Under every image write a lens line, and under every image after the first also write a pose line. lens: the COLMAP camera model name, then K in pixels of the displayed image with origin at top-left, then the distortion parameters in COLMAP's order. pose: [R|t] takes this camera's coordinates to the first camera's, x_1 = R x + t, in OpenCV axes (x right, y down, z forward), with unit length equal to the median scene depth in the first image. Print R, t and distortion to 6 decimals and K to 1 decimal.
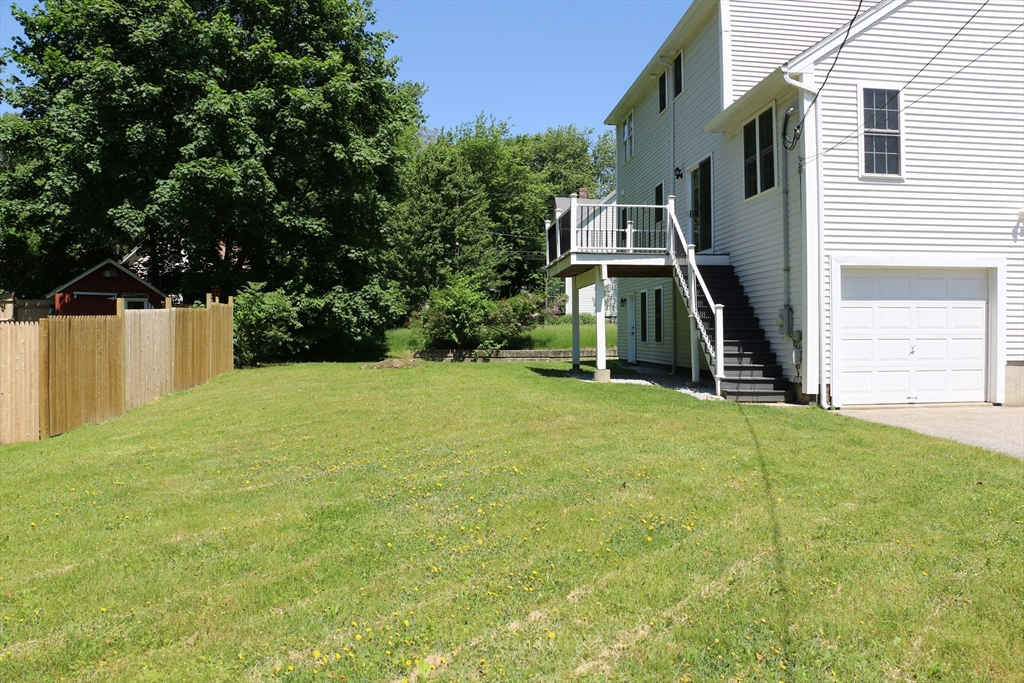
lens RADIAL K [[835.7, 0, 514.5], [0, 835.7, 343.8], [0, 0, 1]] dist [-0.171647, 0.104131]
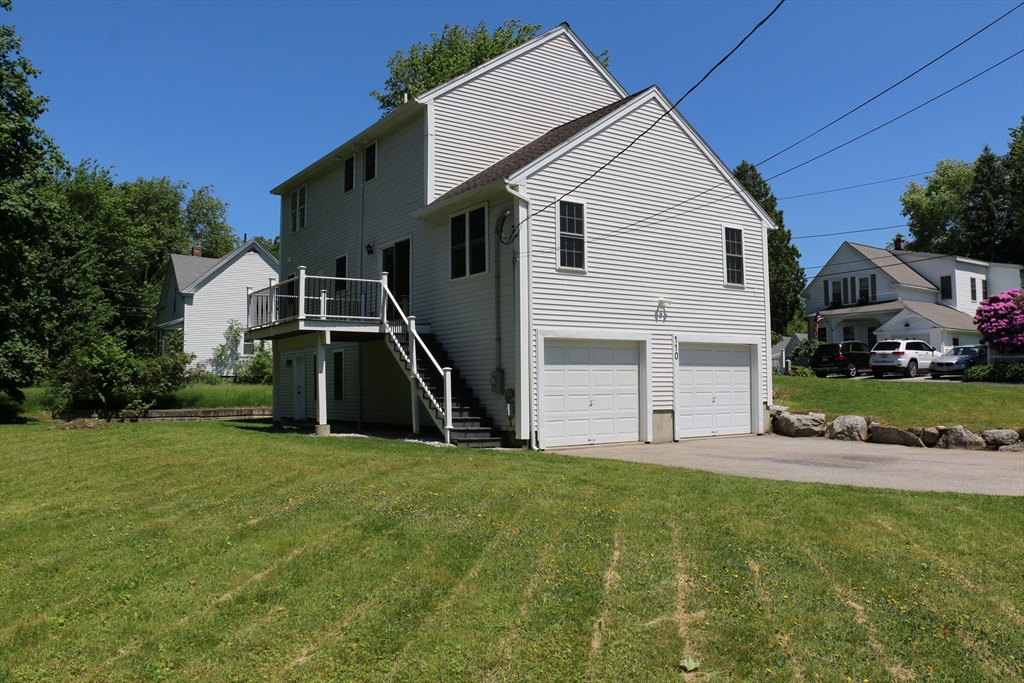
lens RADIAL K [[835.7, 0, 529.7], [0, 835.7, 344.6], [0, 0, 1]] dist [-0.171647, 0.104131]
pose [[0.859661, 0.021563, 0.510410, -0.260888], [0.014777, 0.997641, -0.067034, 0.001999], [-0.510652, 0.065169, 0.857314, -0.100680]]
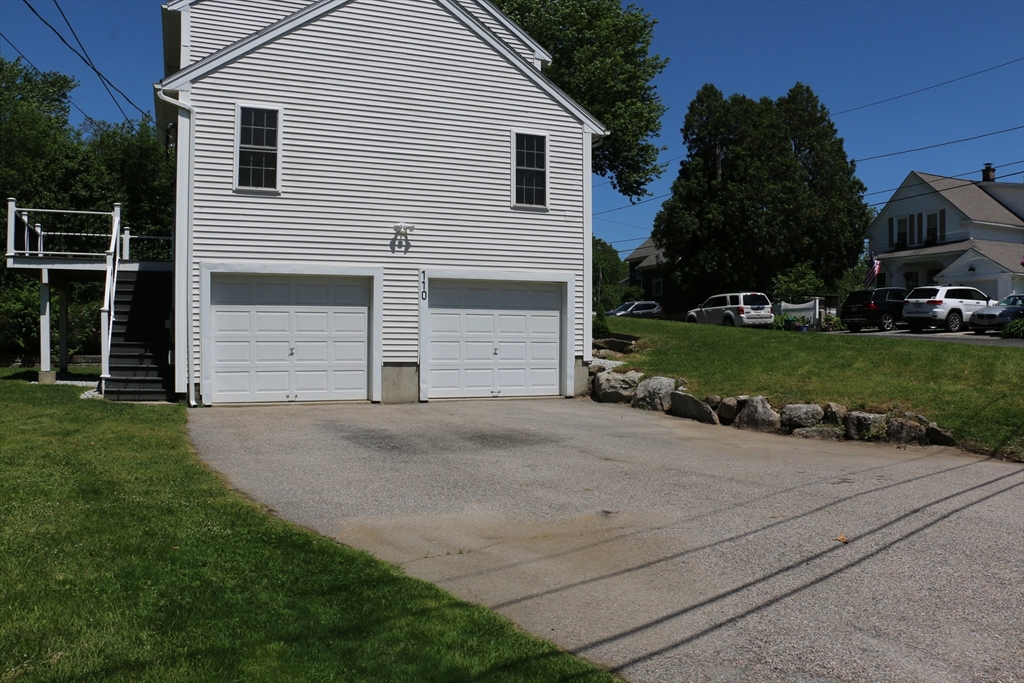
lens RADIAL K [[835.7, 0, 517.2], [0, 835.7, 342.3], [0, 0, 1]] dist [-0.171647, 0.104131]
pose [[0.949163, 0.006030, 0.314727, 0.406499], [-0.002054, 0.999914, -0.012965, 0.008046], [-0.314778, 0.011660, 0.949094, -0.128338]]
